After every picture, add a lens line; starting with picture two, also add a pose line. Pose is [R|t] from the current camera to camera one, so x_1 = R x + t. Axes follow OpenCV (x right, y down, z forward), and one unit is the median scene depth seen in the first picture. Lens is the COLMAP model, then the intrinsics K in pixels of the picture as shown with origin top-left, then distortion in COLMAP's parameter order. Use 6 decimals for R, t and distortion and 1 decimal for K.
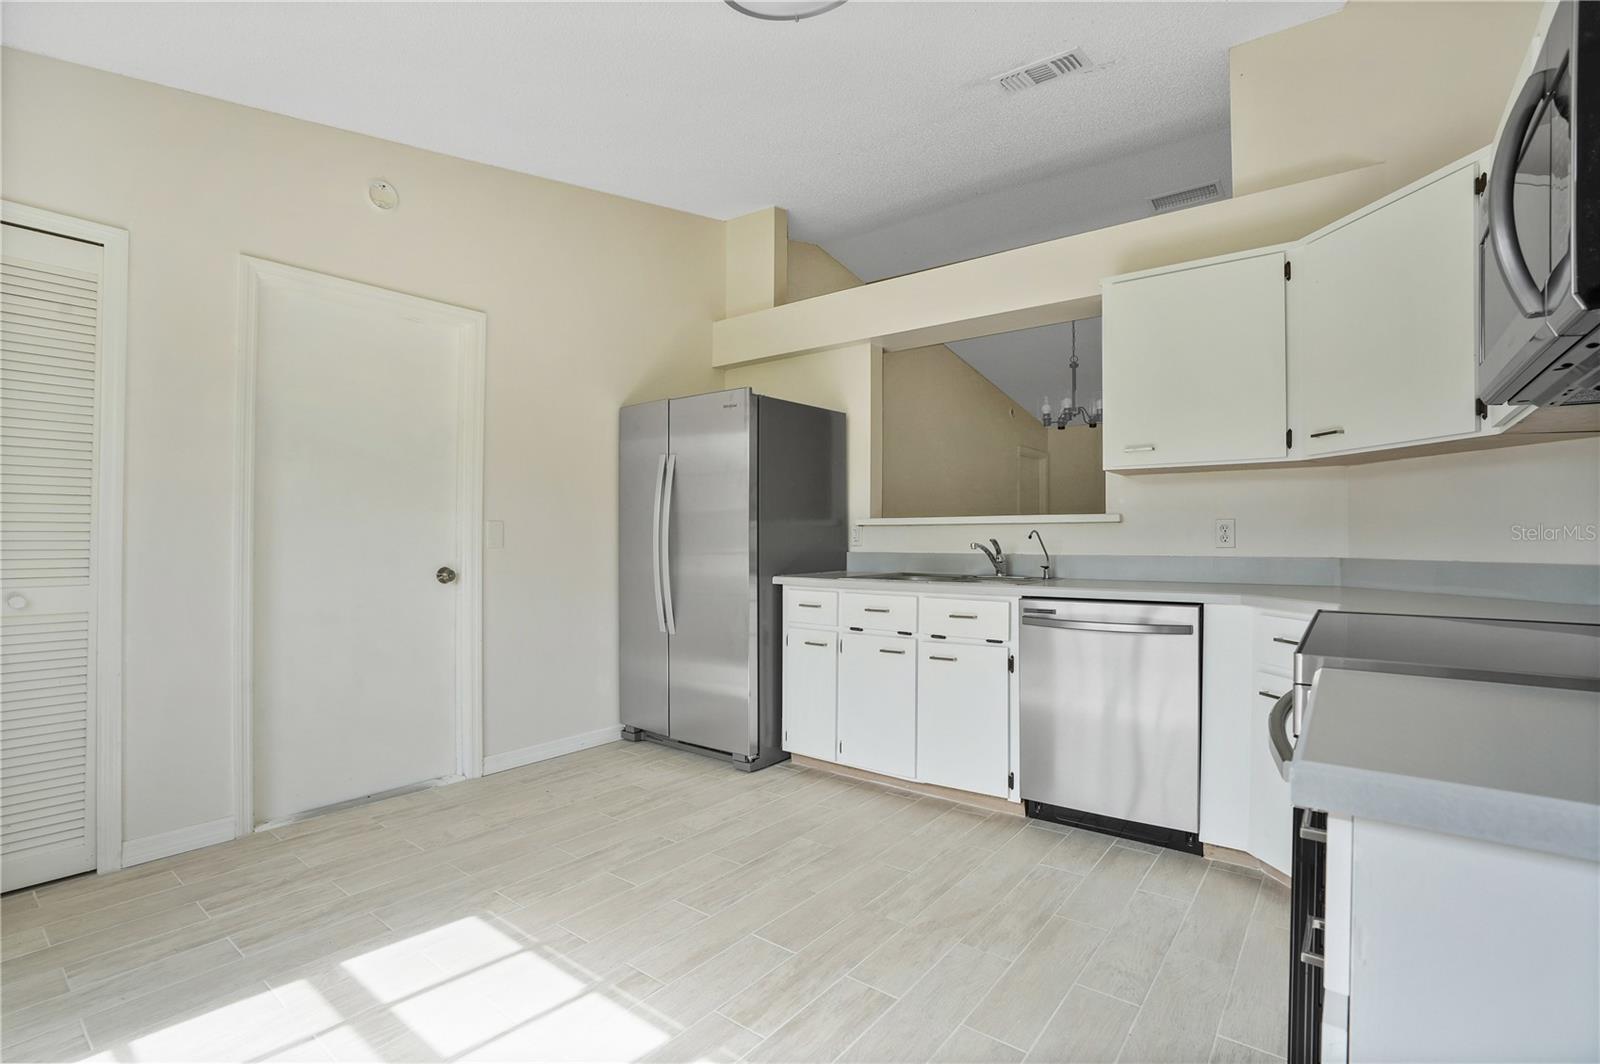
lens RADIAL K [[740.2, 0, 806.0], [0, 740.2, 531.7], [0, 0, 1]] dist [-0.058472, 0.016014]
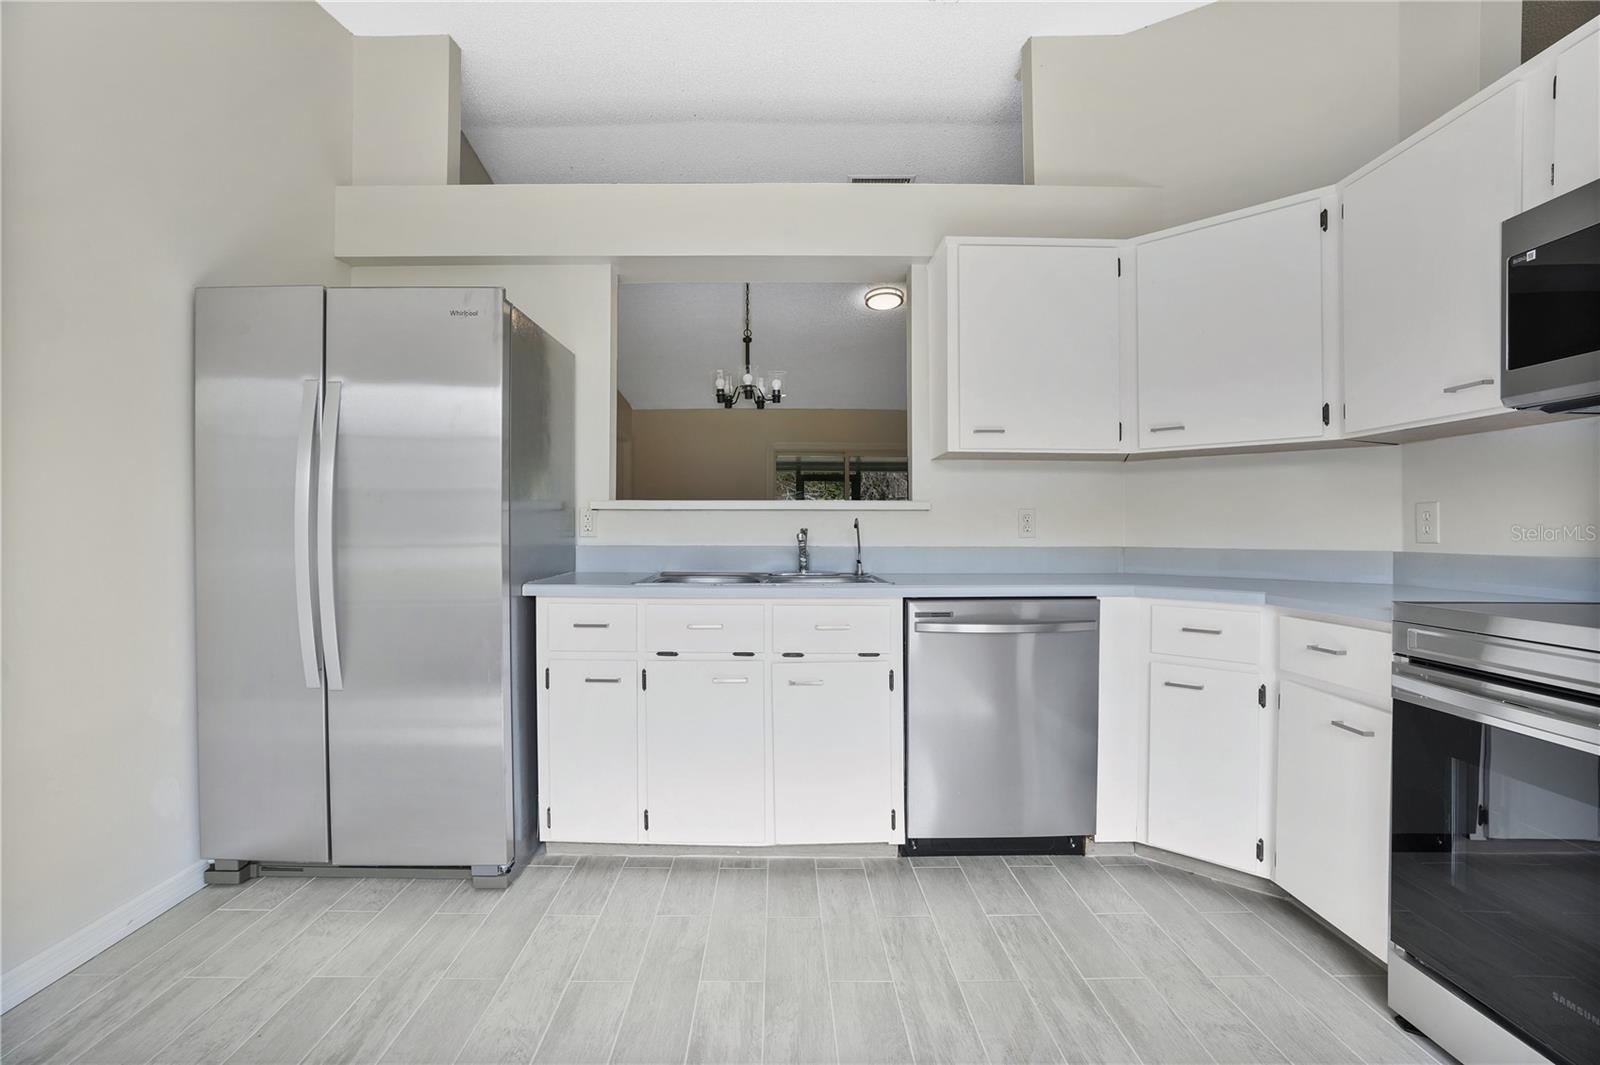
lens RADIAL K [[740.2, 0, 796.7], [0, 740.2, 541.9], [0, 0, 1]] dist [-0.058472, 0.016014]
pose [[0.787829, -0.011306, 0.615790, -0.269638], [-0.008137, 0.999553, 0.028762, 0.001657], [-0.615840, -0.027670, 0.787385, 0.358934]]
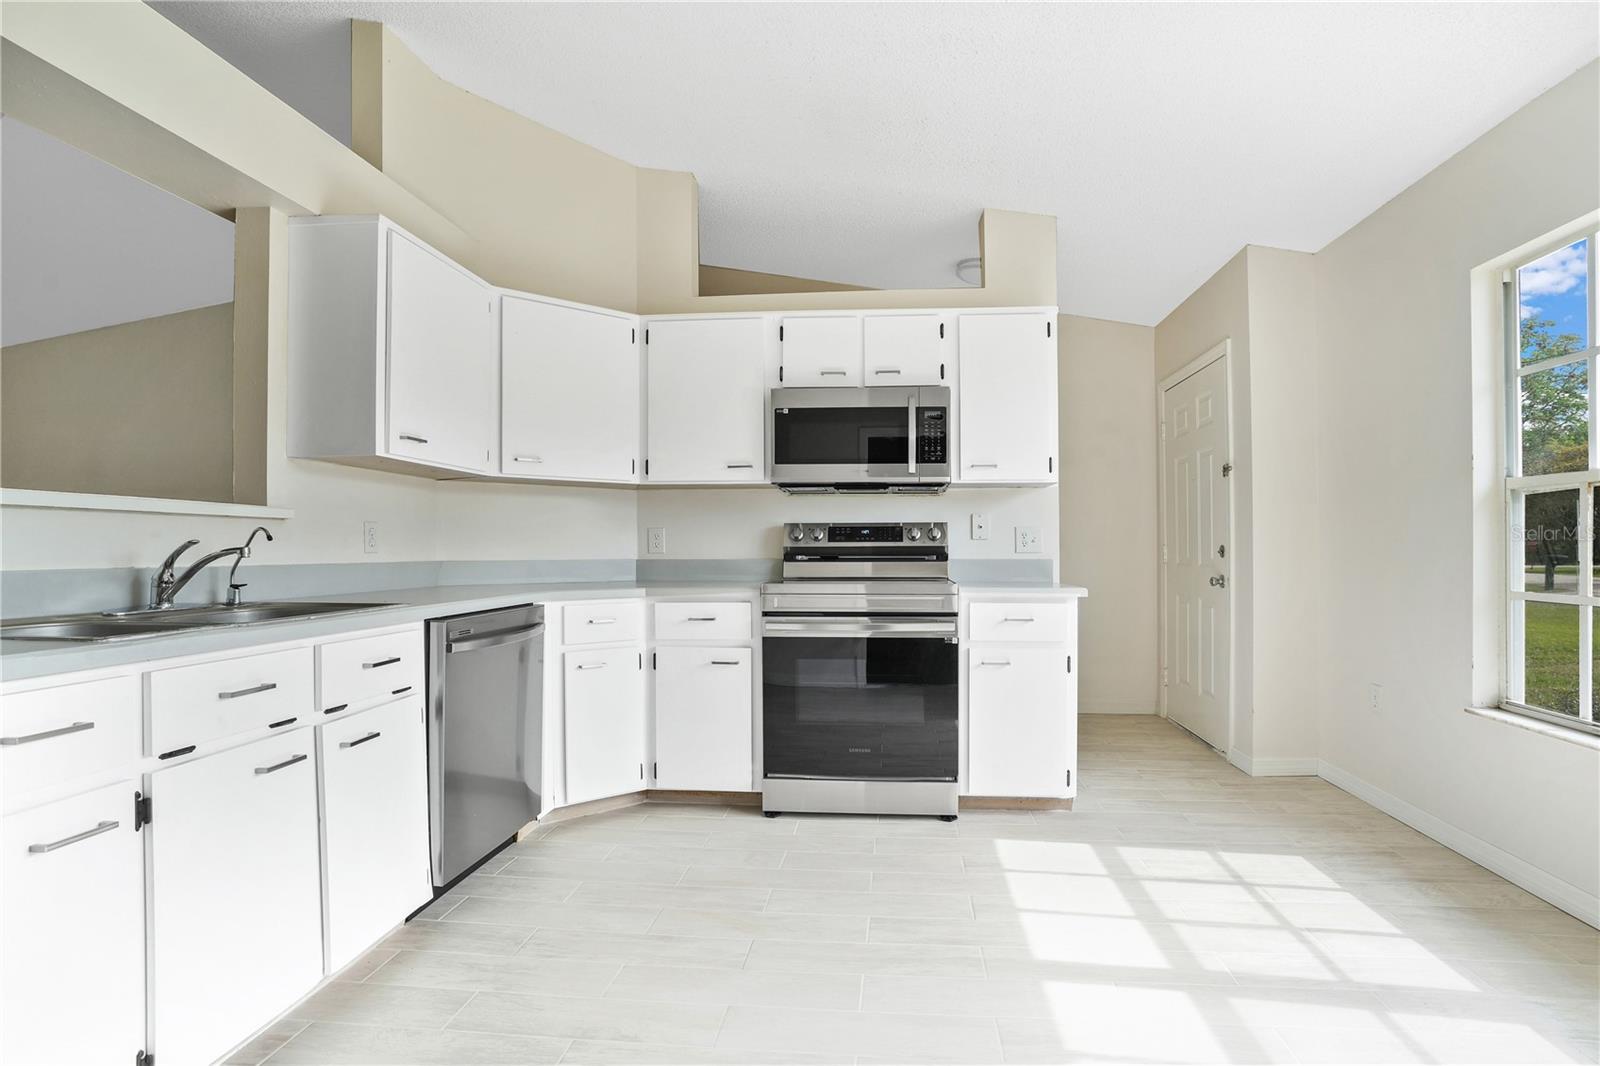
lens RADIAL K [[740.2, 0, 815.8], [0, 740.2, 561.5], [0, 0, 1]] dist [-0.058472, 0.016014]
pose [[-0.524307, -0.009998, 0.851470, -0.447653], [-0.007826, 0.999945, 0.006923, 0.019398], [-0.851493, -0.003034, -0.524357, 0.892965]]
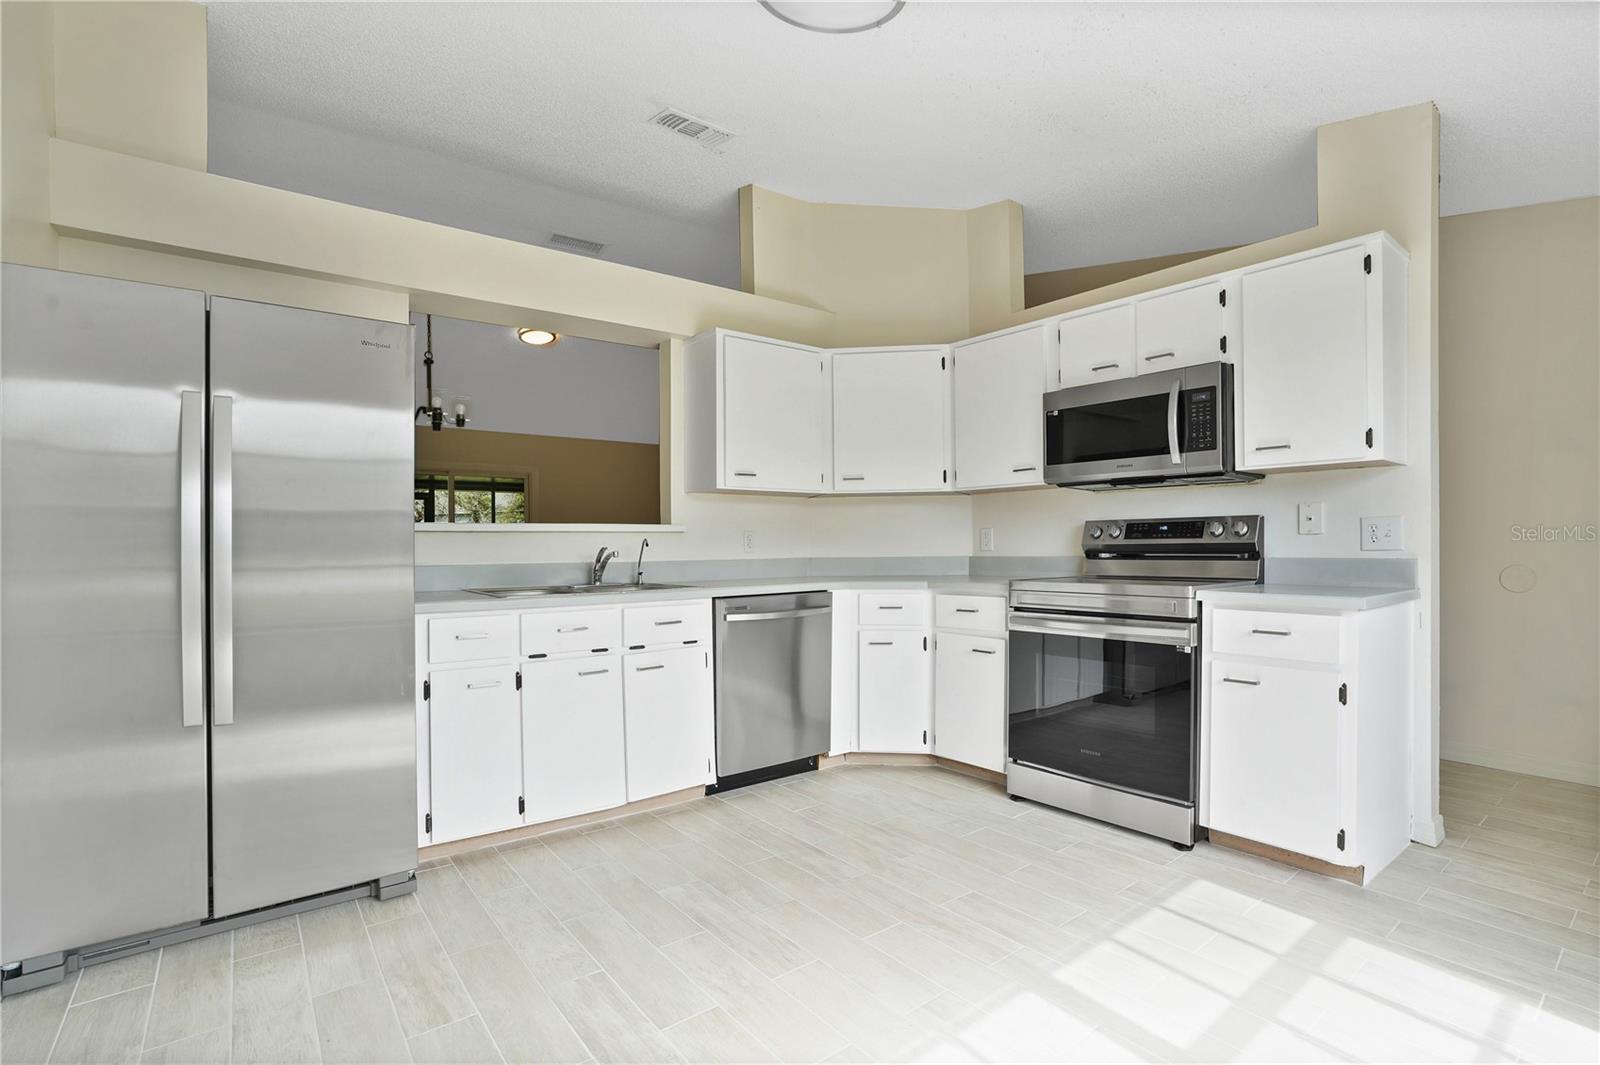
lens RADIAL K [[740.2, 0, 801.7], [0, 740.2, 539.7], [0, 0, 1]] dist [-0.058472, 0.016014]
pose [[0.257884, 0.003205, 0.966171, -0.643384], [-0.000564, 0.999995, -0.003167, 0.003138], [-0.966176, 0.000272, 0.257884, 0.495149]]
